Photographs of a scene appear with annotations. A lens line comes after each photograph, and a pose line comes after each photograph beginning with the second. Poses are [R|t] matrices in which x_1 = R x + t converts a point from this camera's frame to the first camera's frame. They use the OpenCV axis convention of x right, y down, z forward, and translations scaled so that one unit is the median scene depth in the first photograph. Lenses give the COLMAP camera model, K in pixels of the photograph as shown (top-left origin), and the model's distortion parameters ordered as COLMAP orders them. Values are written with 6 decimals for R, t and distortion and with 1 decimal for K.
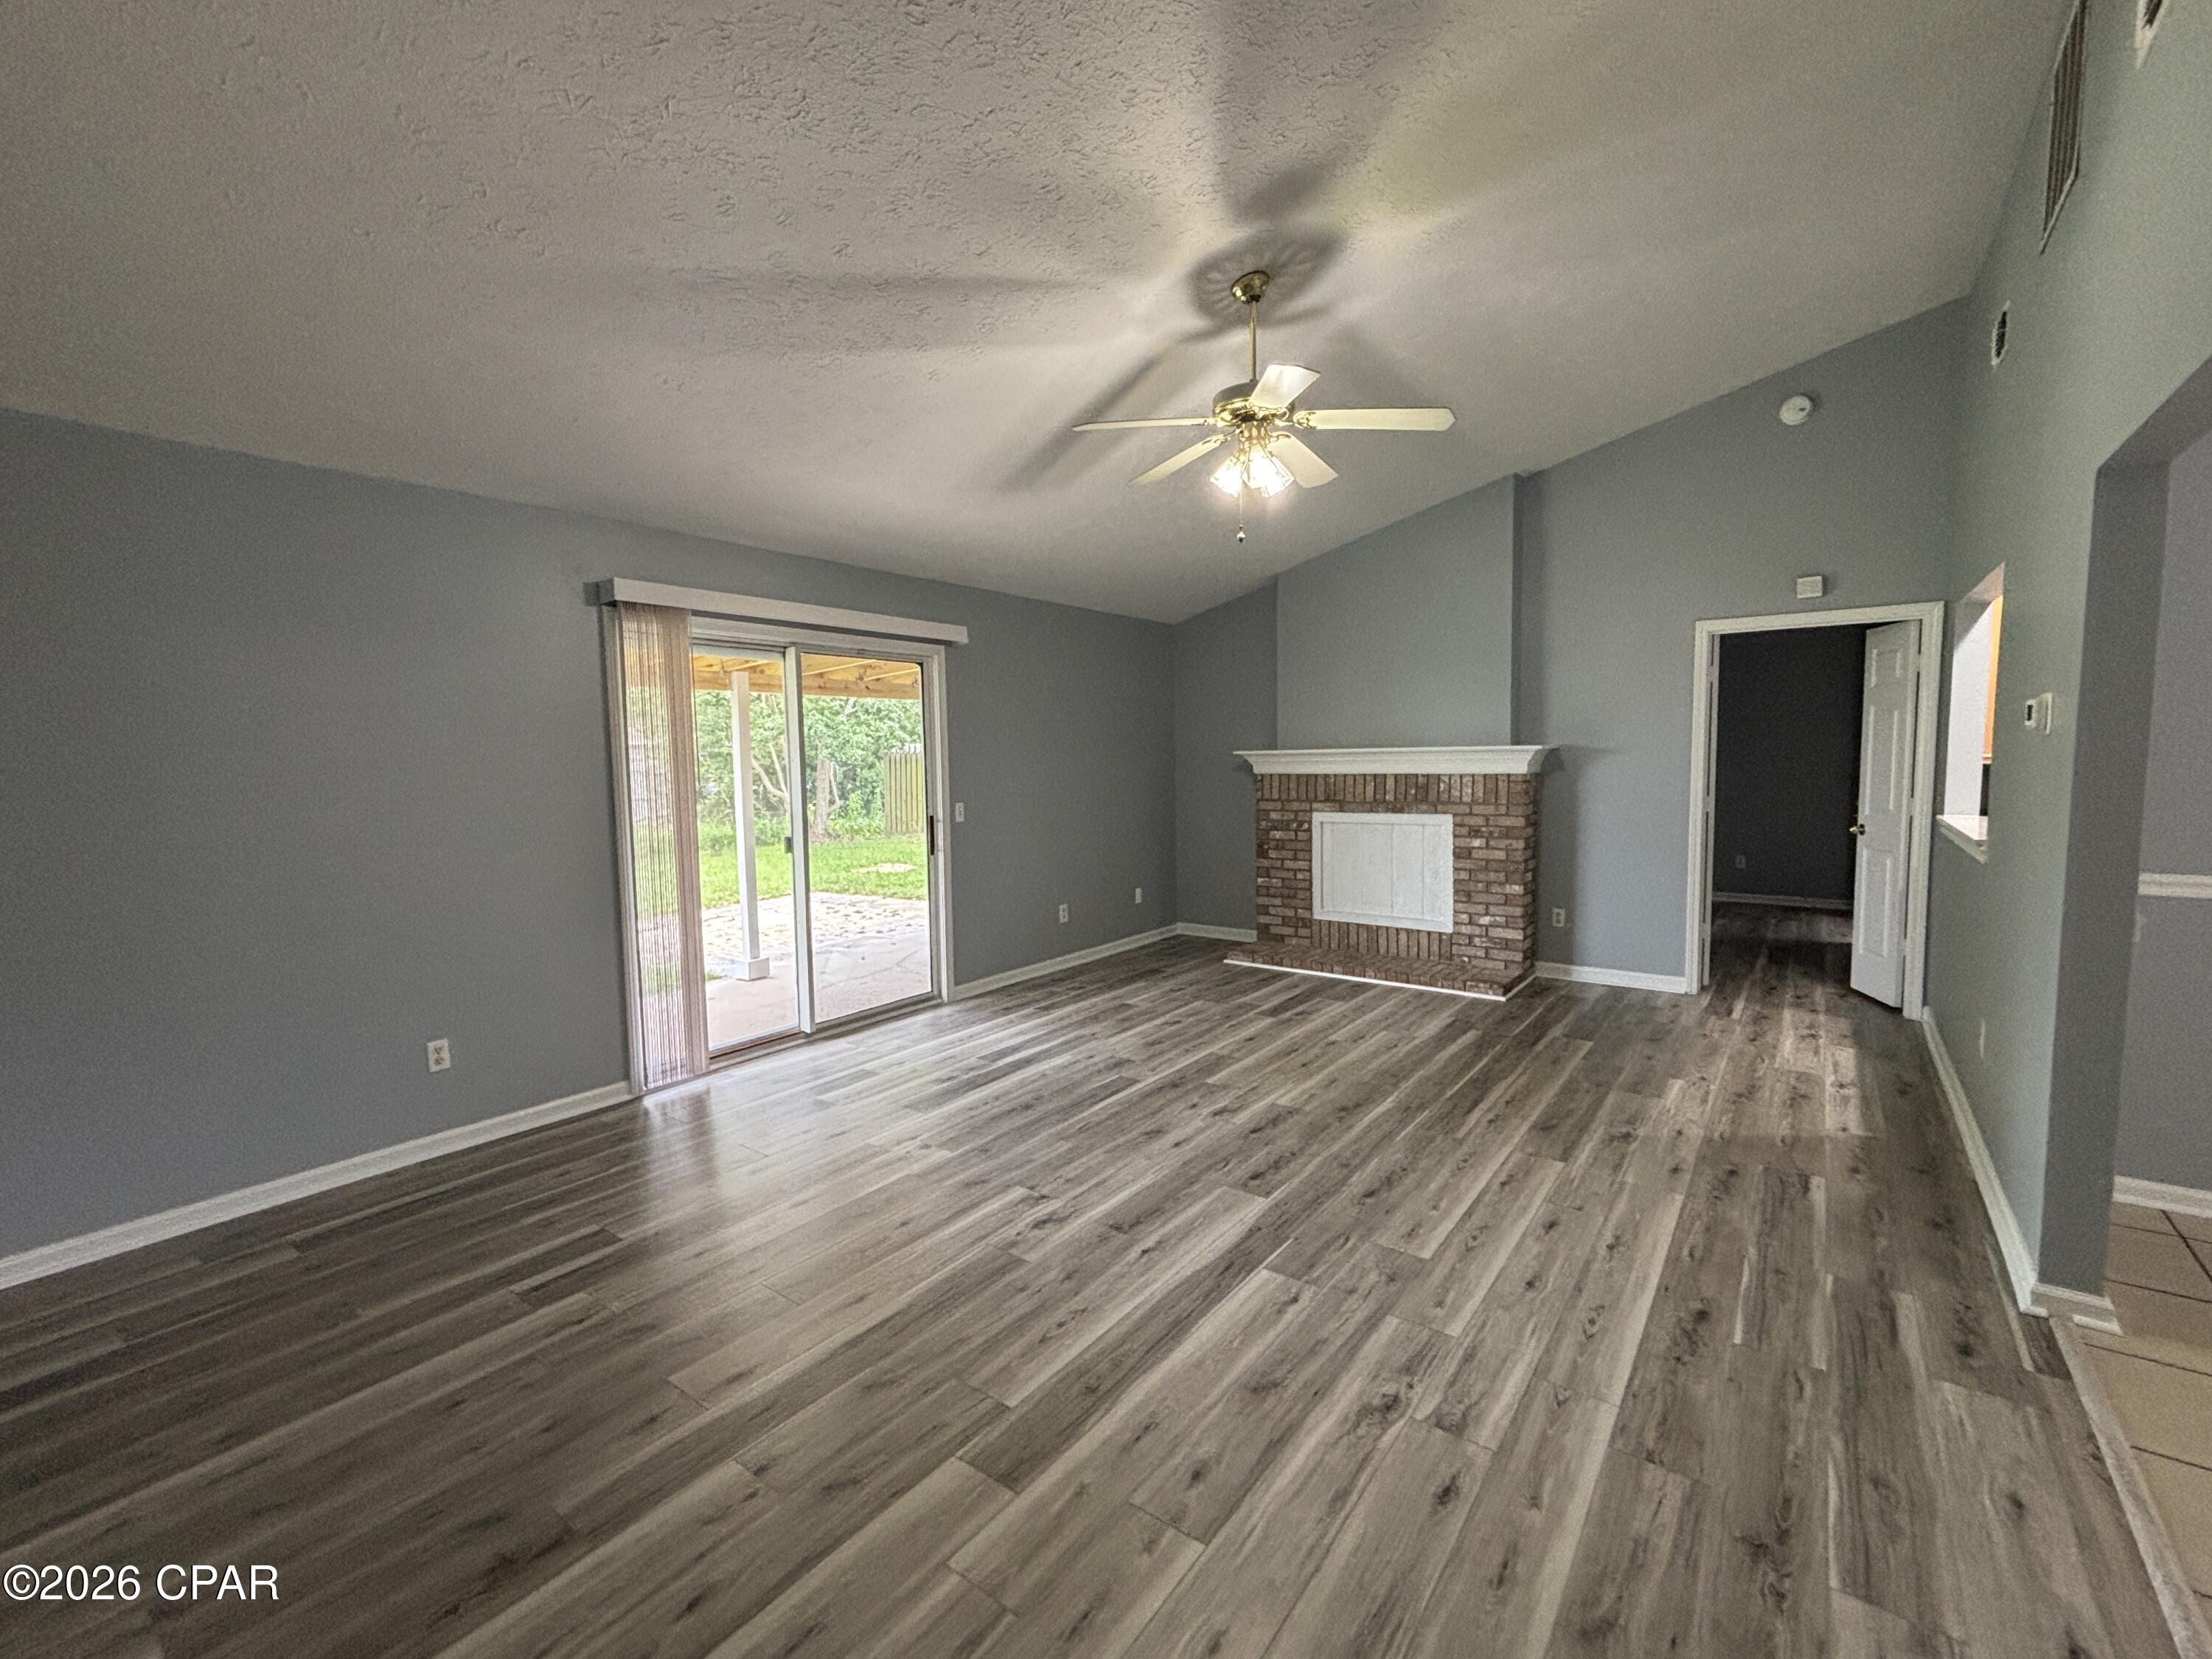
lens RADIAL K [[918.8, 0, 1108.0], [0, 918.8, 826.9], [0, 0, 1]] dist [0.002985, 0.000144]
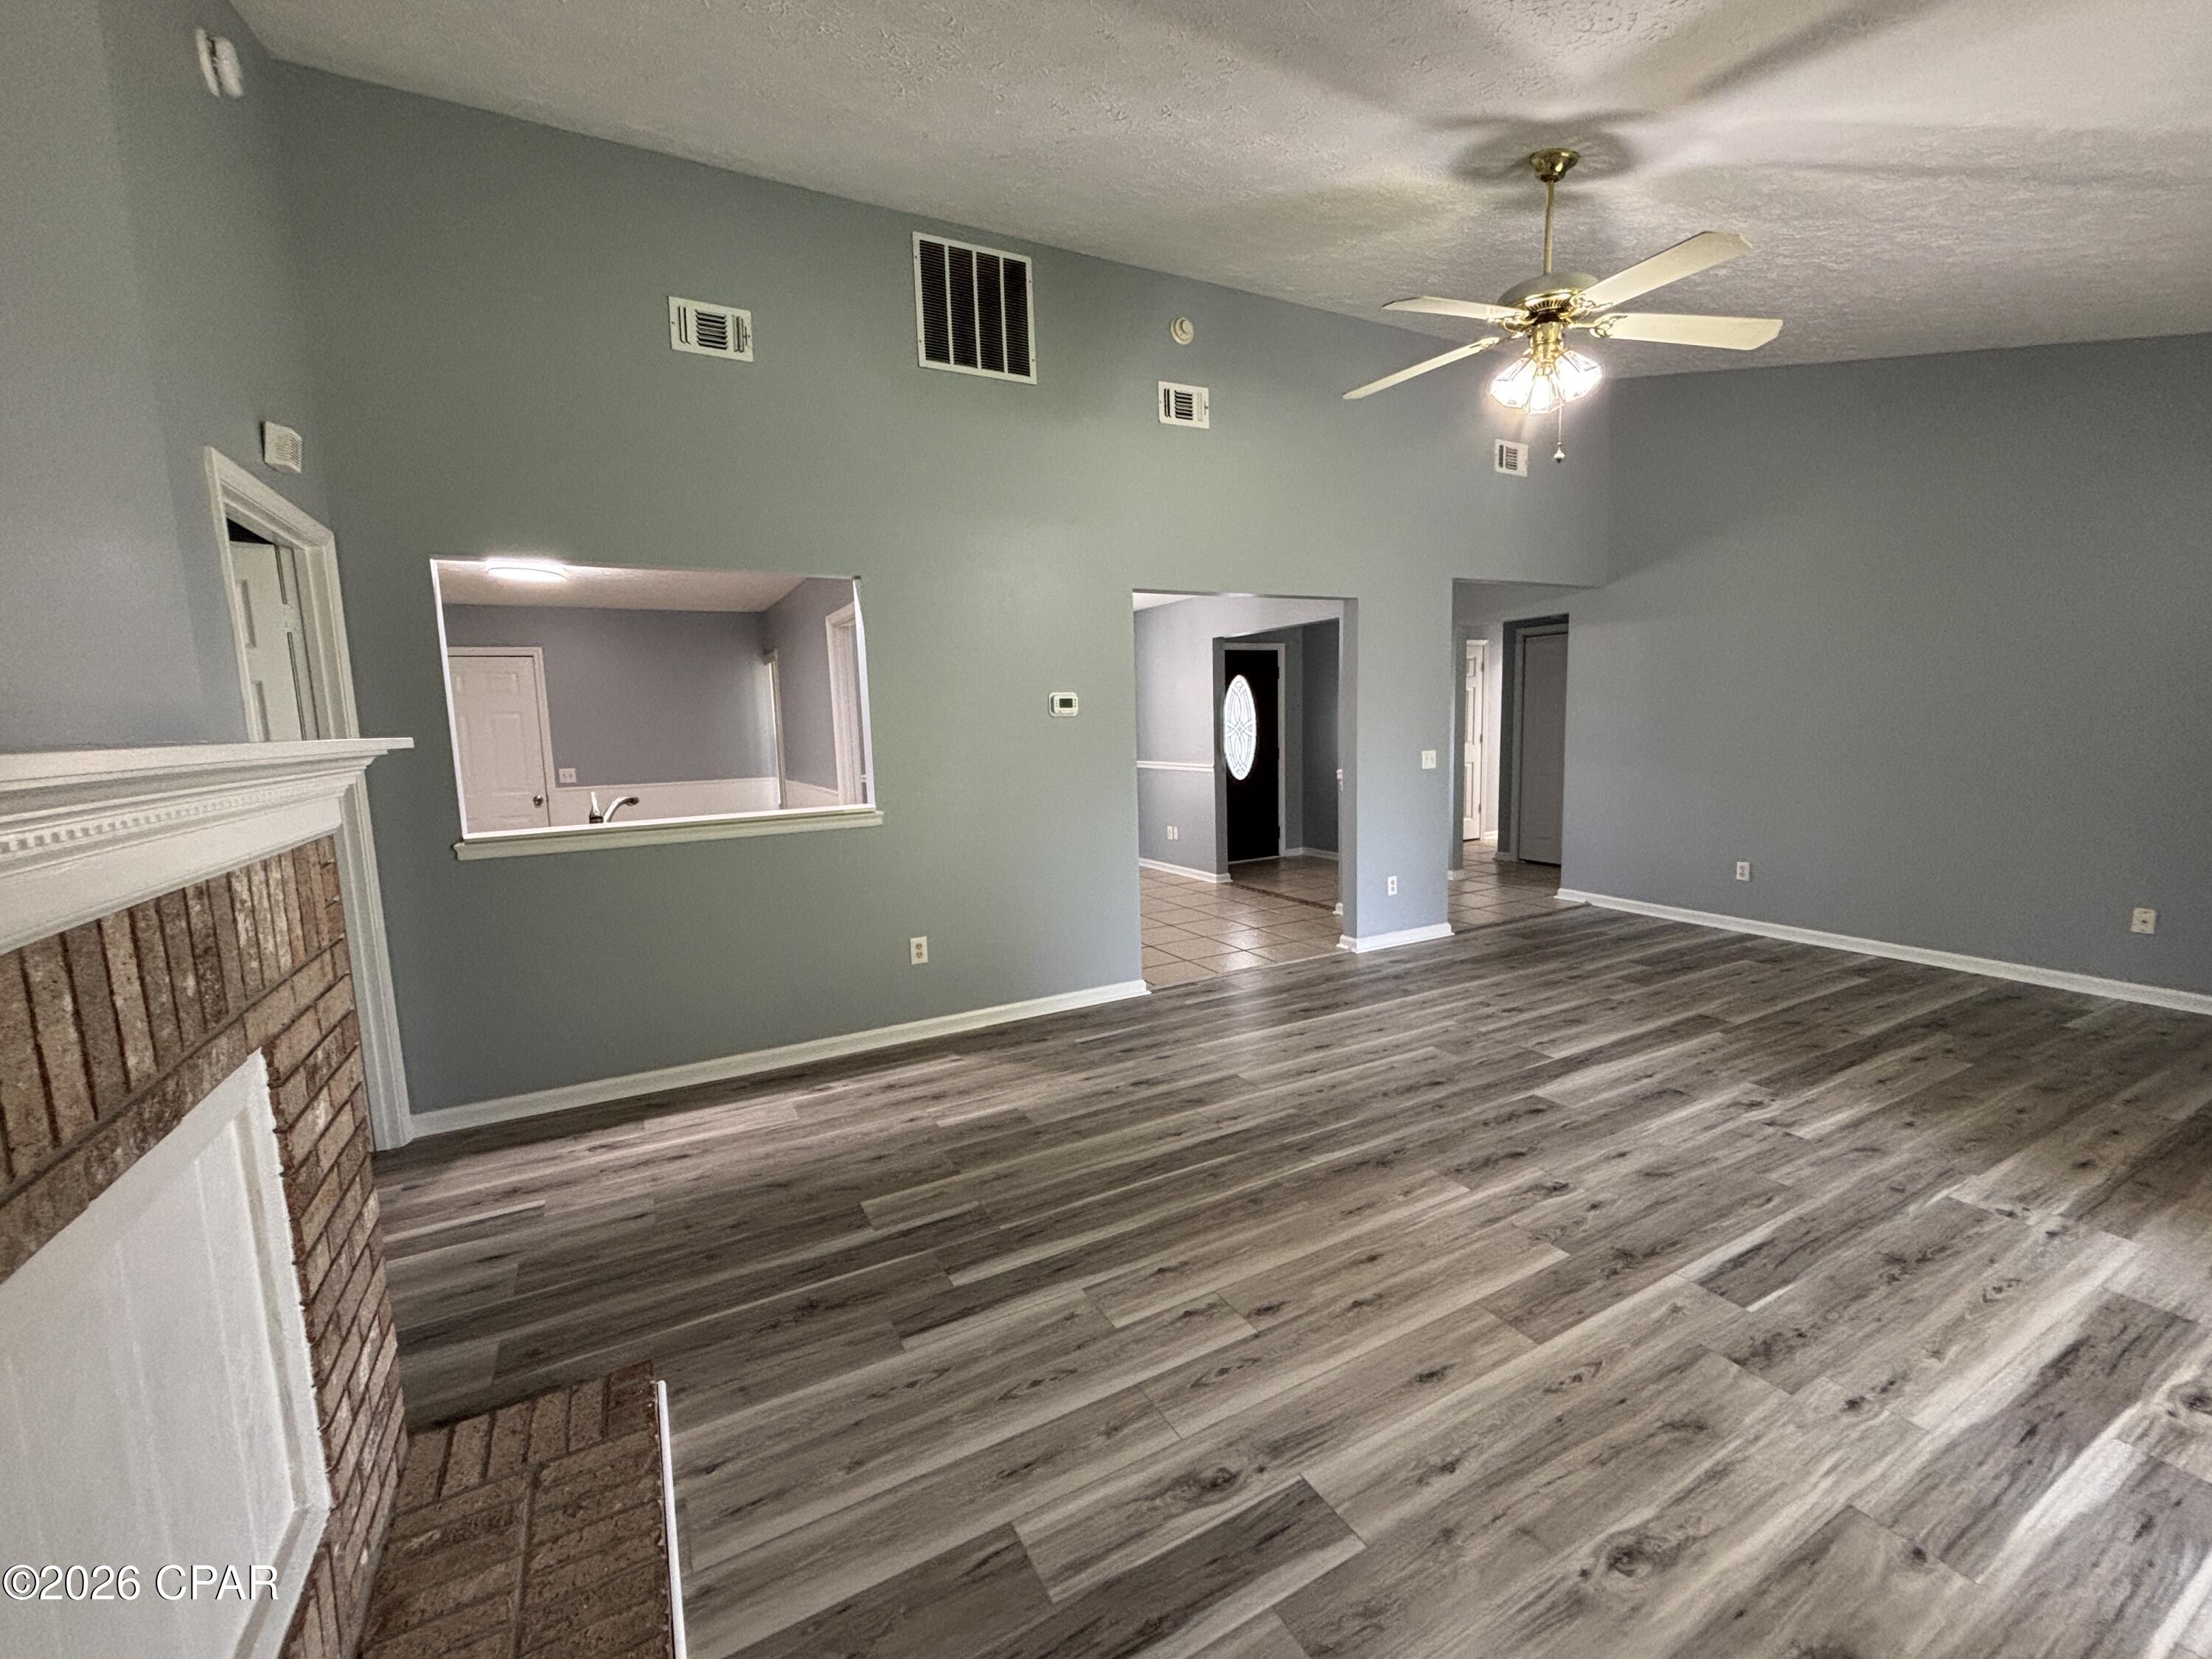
lens RADIAL K [[918.8, 0, 1108.0], [0, 918.8, 826.9], [0, 0, 1]] dist [0.002985, 0.000144]
pose [[-0.908316, -0.011079, 0.418138, 0.144724], [0.075850, 0.978714, 0.190701, -0.149044], [-0.411350, 0.204932, -0.888141, 1.759931]]
